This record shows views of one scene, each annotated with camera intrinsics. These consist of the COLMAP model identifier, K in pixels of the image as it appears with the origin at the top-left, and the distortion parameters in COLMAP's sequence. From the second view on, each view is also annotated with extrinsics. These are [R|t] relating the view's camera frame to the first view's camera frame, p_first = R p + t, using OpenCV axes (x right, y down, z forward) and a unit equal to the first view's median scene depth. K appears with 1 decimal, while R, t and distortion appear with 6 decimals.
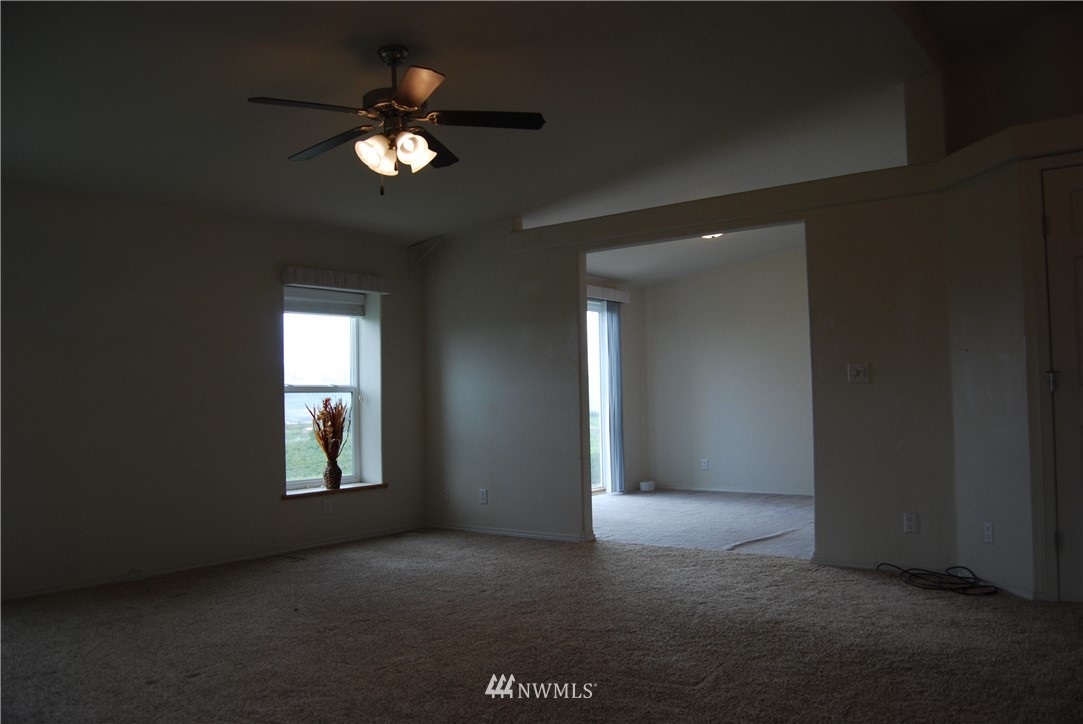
lens RADIAL K [[854.2, 0, 541.5], [0, 854.2, 362.0], [0, 0, 1]] dist [-0.093366, 0.034917]
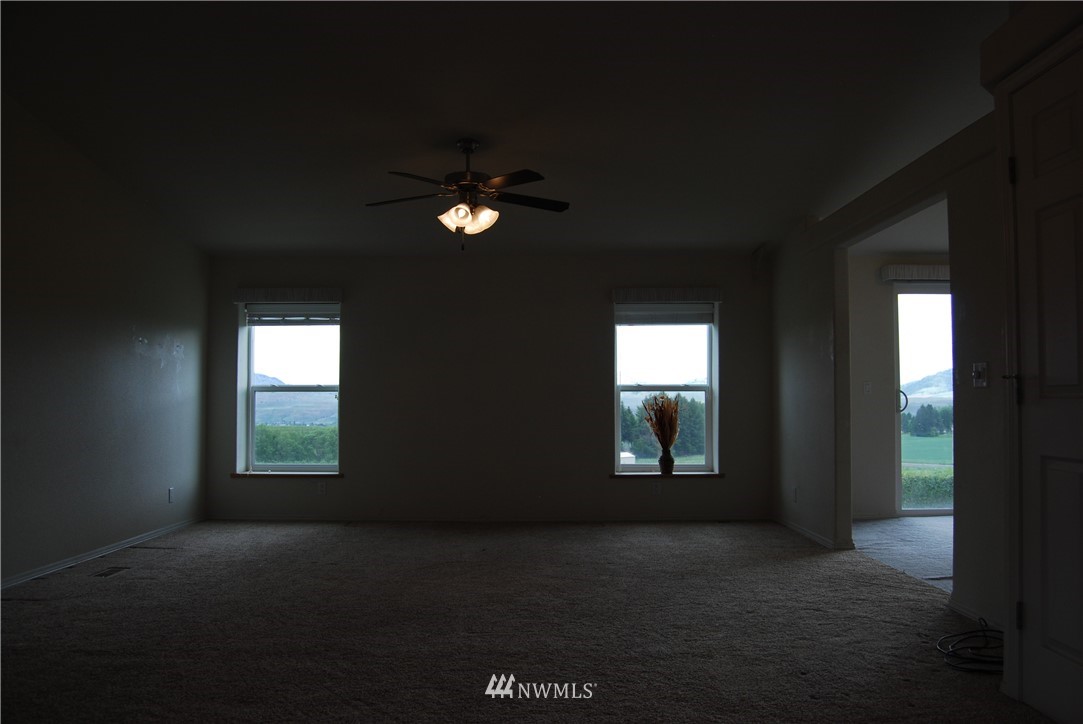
lens RADIAL K [[854.2, 0, 541.5], [0, 854.2, 362.0], [0, 0, 1]] dist [-0.093366, 0.034917]
pose [[0.612607, -0.016306, -0.790220, 0.613747], [0.024274, 0.999704, -0.001810, -0.006456], [0.790015, -0.018072, 0.612821, 0.159414]]
